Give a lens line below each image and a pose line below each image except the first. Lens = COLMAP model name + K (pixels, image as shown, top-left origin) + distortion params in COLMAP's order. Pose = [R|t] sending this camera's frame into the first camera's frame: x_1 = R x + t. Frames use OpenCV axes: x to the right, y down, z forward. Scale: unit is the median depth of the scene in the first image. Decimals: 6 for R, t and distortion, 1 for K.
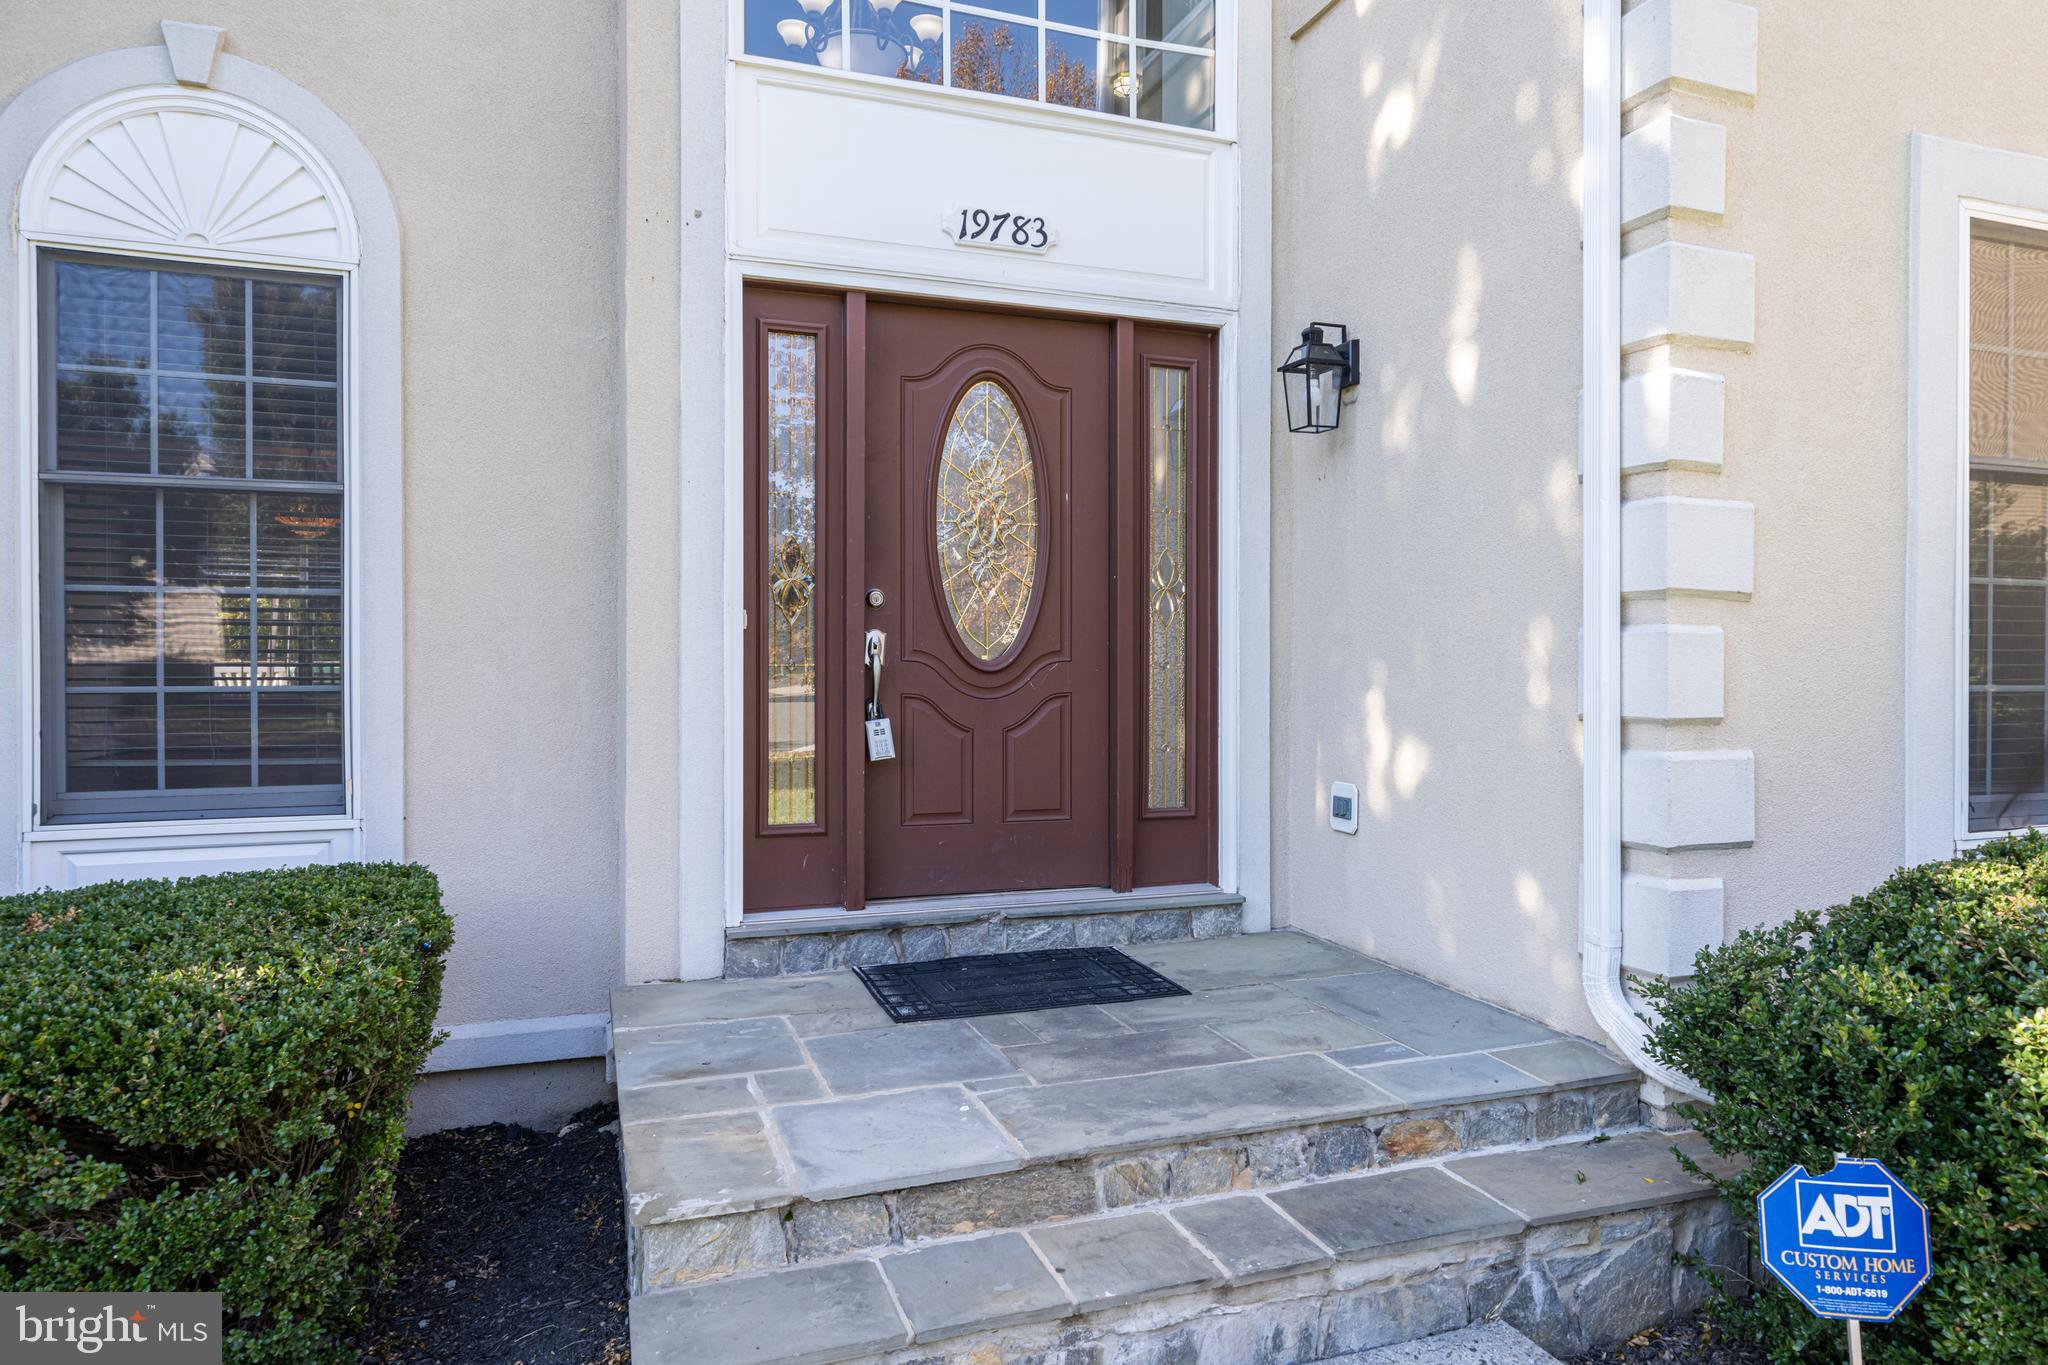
lens RADIAL K [[1238.4, 0, 1027.5], [0, 1238.4, 678.7], [0, 0, 1]] dist [0.003173, 0.000230]
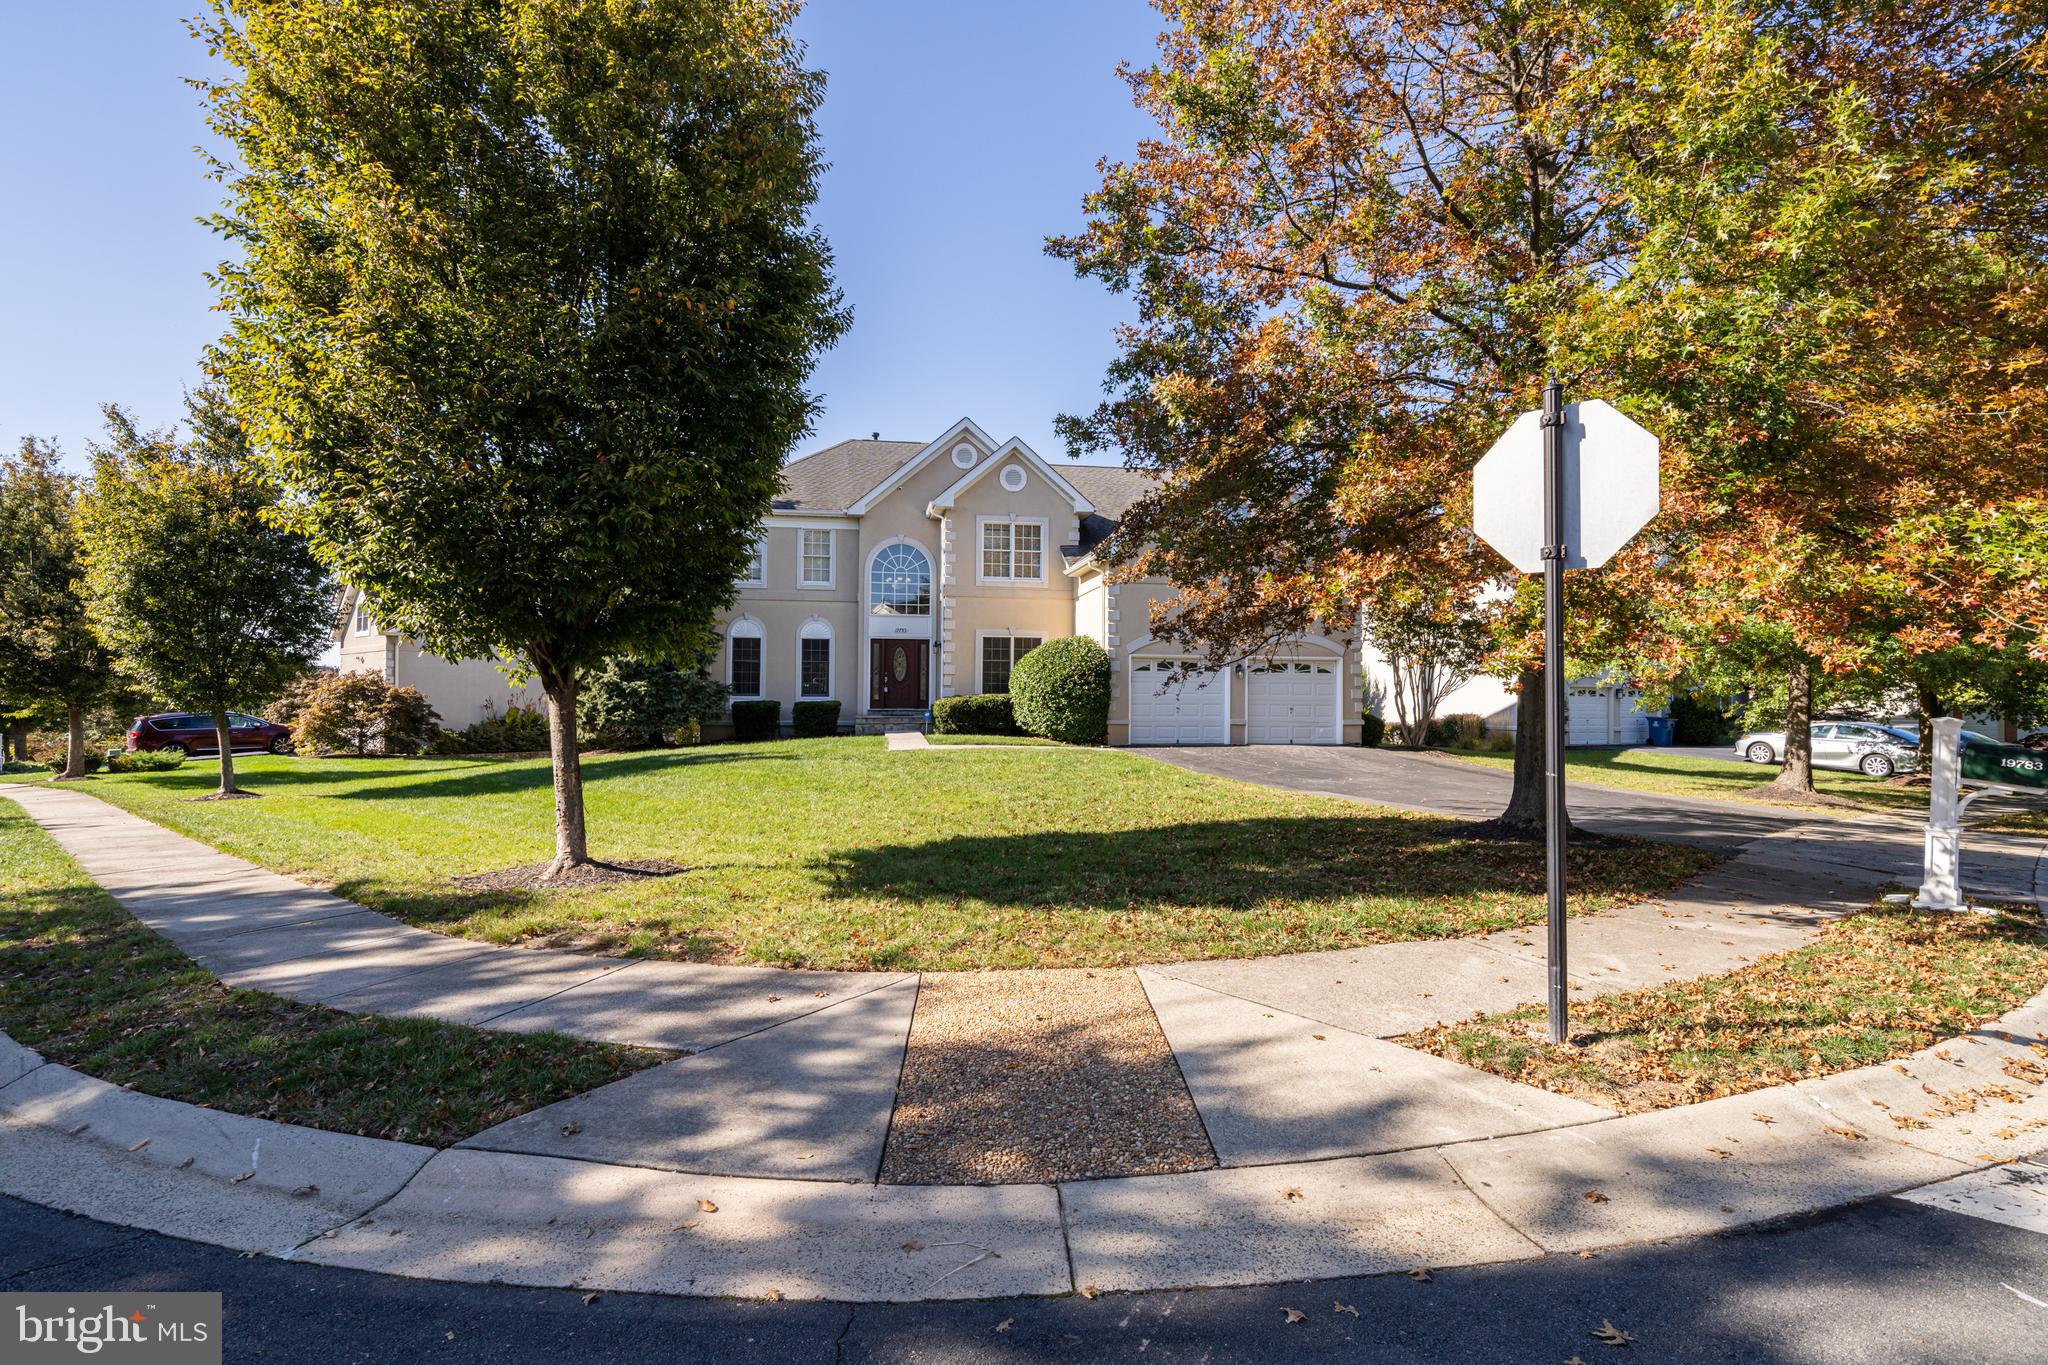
lens RADIAL K [[934.1, 0, 1028.7], [0, 934.1, 684.6], [0, 0, 1]] dist [0.003740, -0.000040]
pose [[0.986043, 0.003906, -0.166447, 2.018912], [-0.007801, 0.999711, -0.022748, 0.159349], [0.166310, 0.023729, 0.985788, -5.457023]]
